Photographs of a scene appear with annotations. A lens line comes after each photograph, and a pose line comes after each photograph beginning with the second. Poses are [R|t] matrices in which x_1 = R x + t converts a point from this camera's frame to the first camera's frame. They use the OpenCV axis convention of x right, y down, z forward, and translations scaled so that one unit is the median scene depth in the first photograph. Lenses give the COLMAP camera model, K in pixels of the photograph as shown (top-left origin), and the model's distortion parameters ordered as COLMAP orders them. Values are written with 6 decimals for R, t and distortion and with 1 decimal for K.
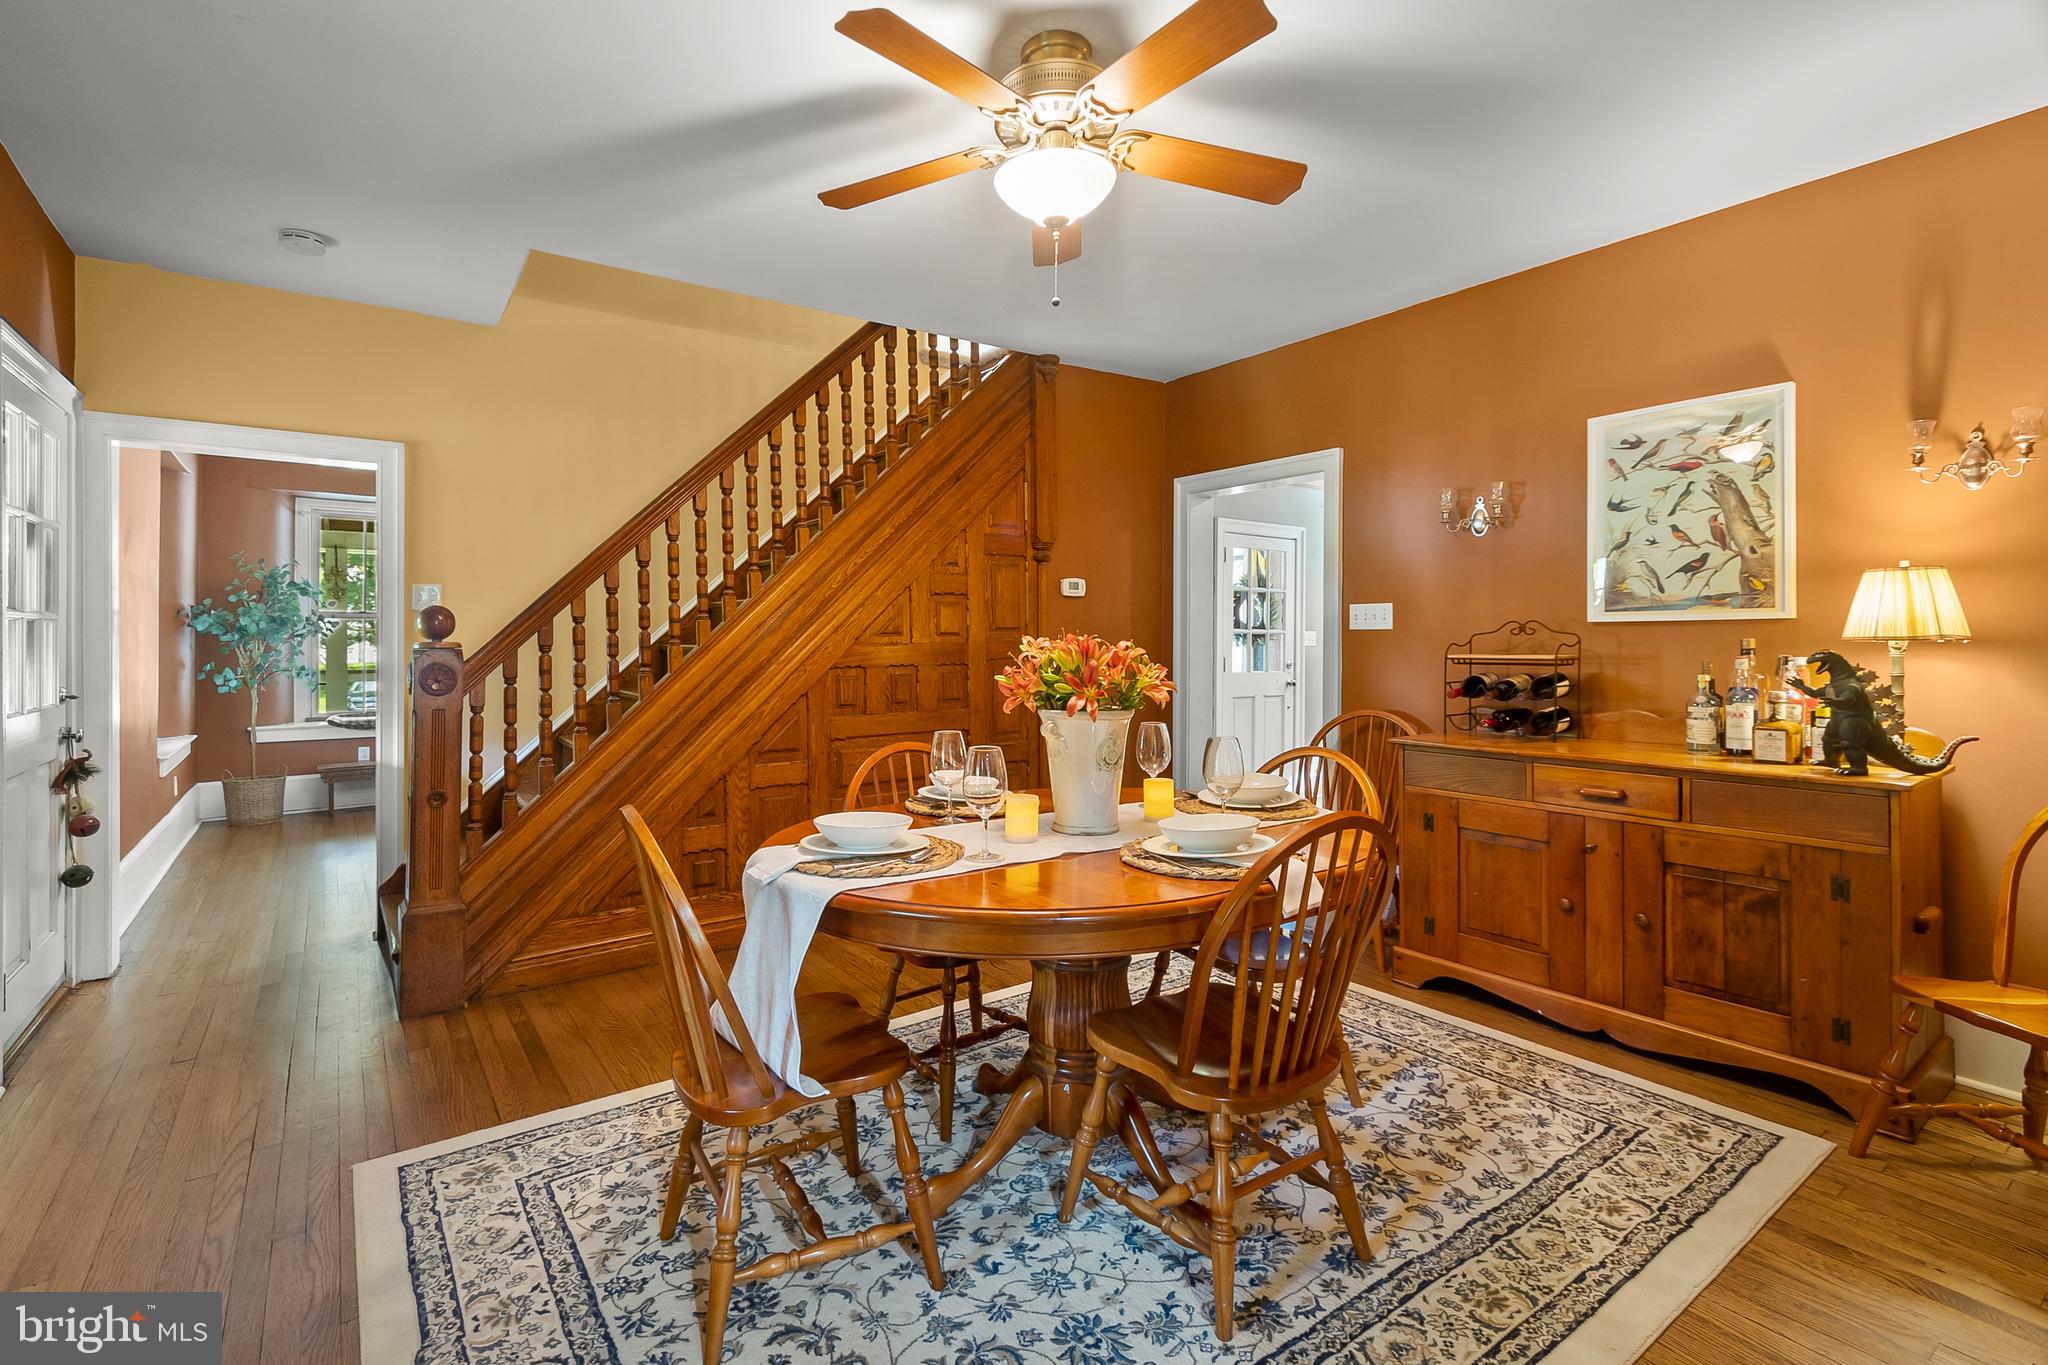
lens RADIAL K [[937.3, 0, 978.2], [0, 937.3, 634.2], [0, 0, 1]] dist [0.009785, -0.004383]
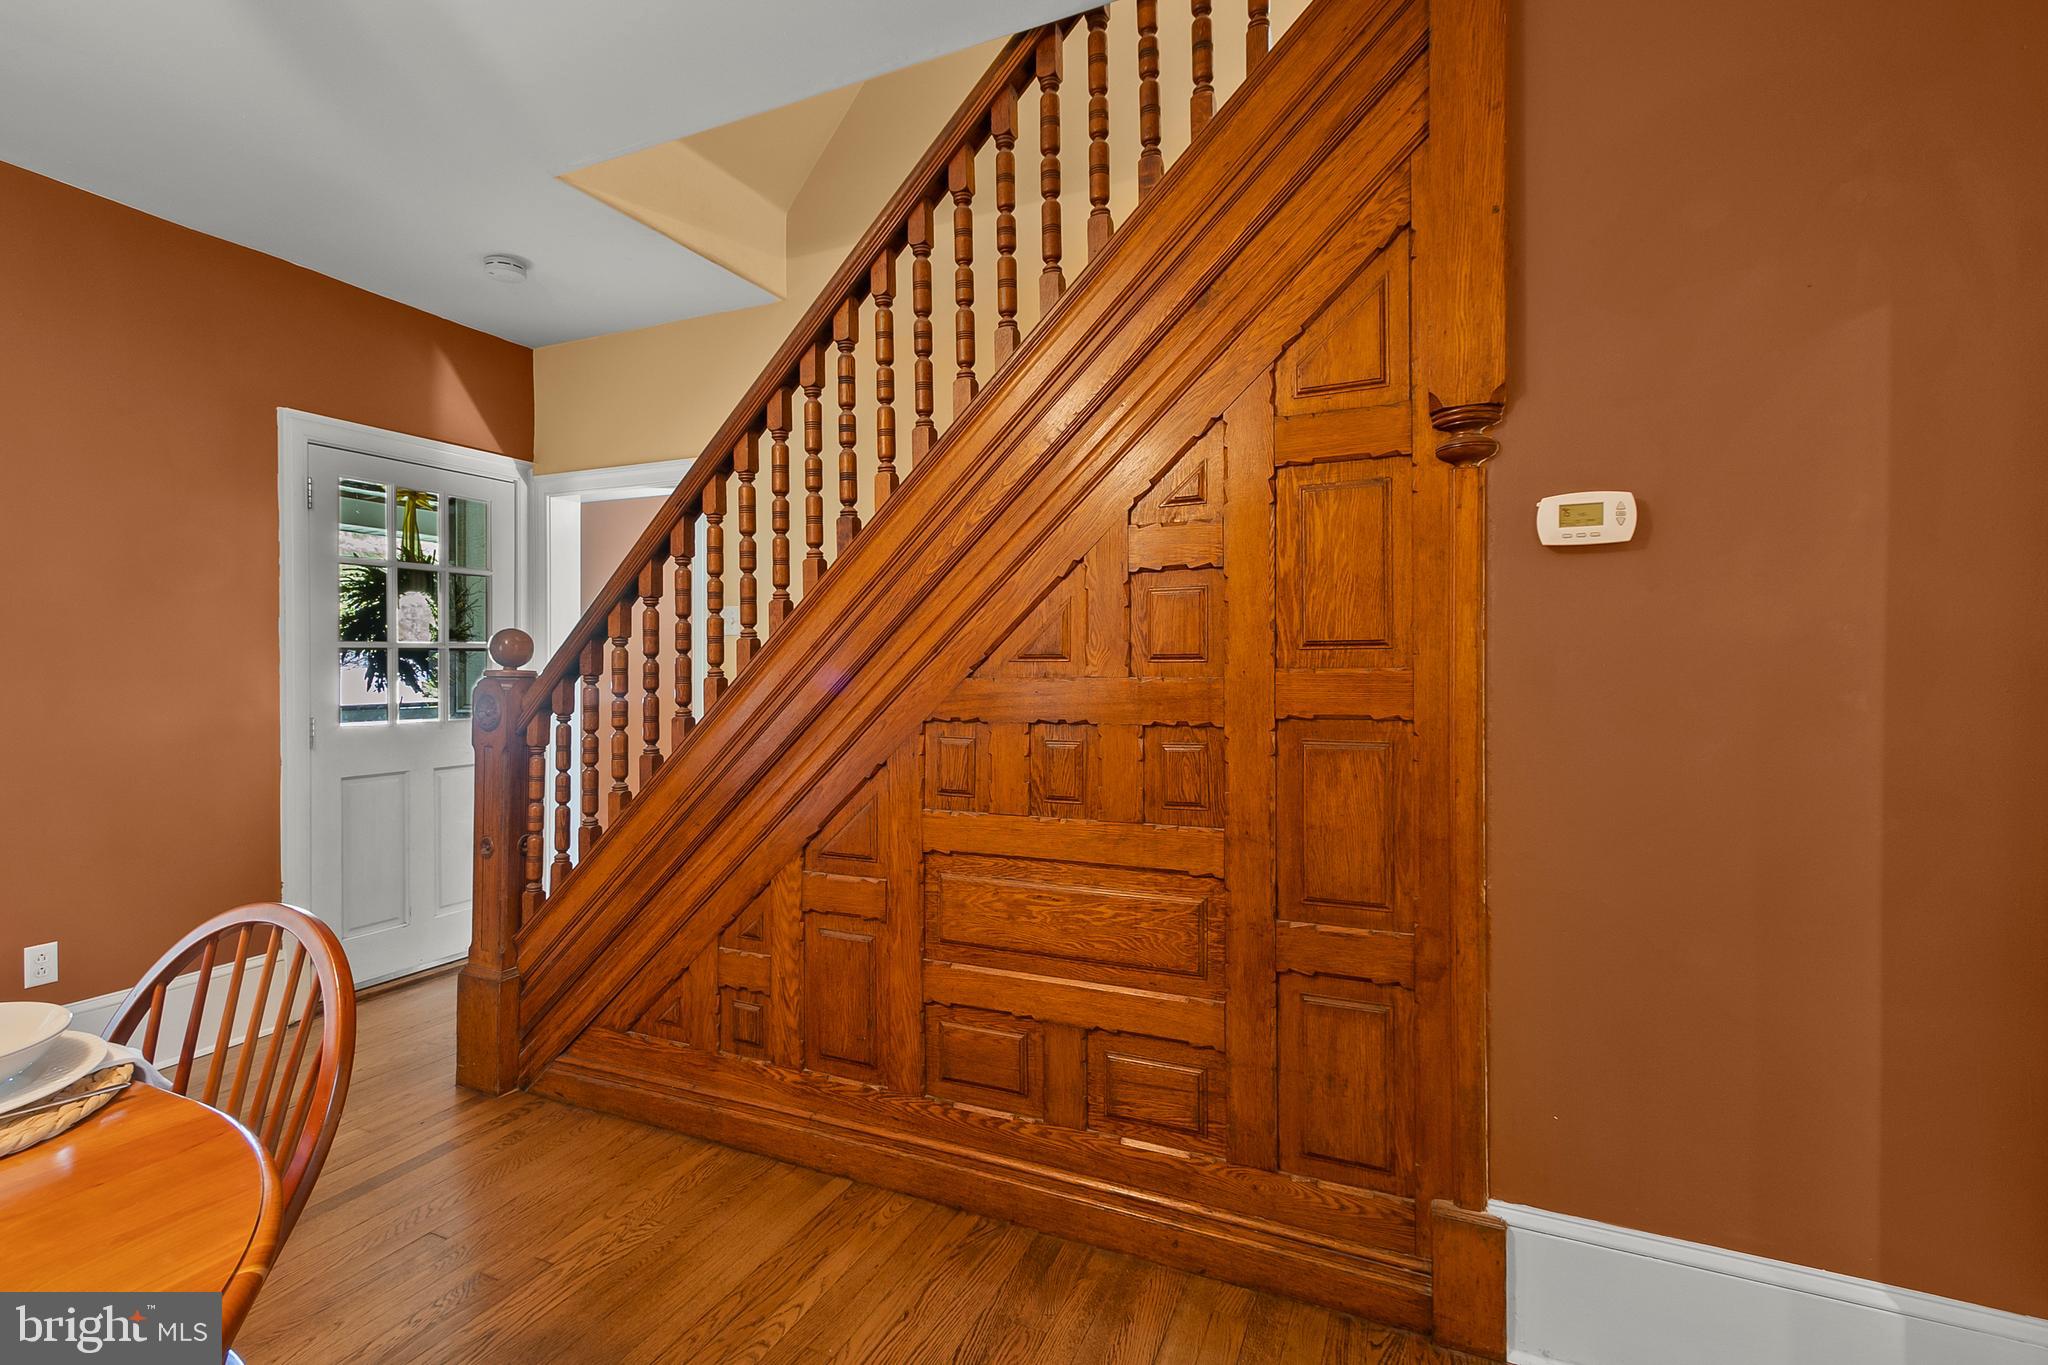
lens RADIAL K [[937.3, 0, 1027.3], [0, 937.3, 668.9], [0, 0, 1]] dist [0.009785, -0.004383]
pose [[0.521684, 0.005781, -0.853119, 0.338474], [0.003051, 0.999958, 0.008642, 0.001647], [0.853133, -0.007112, 0.521645, 0.756963]]
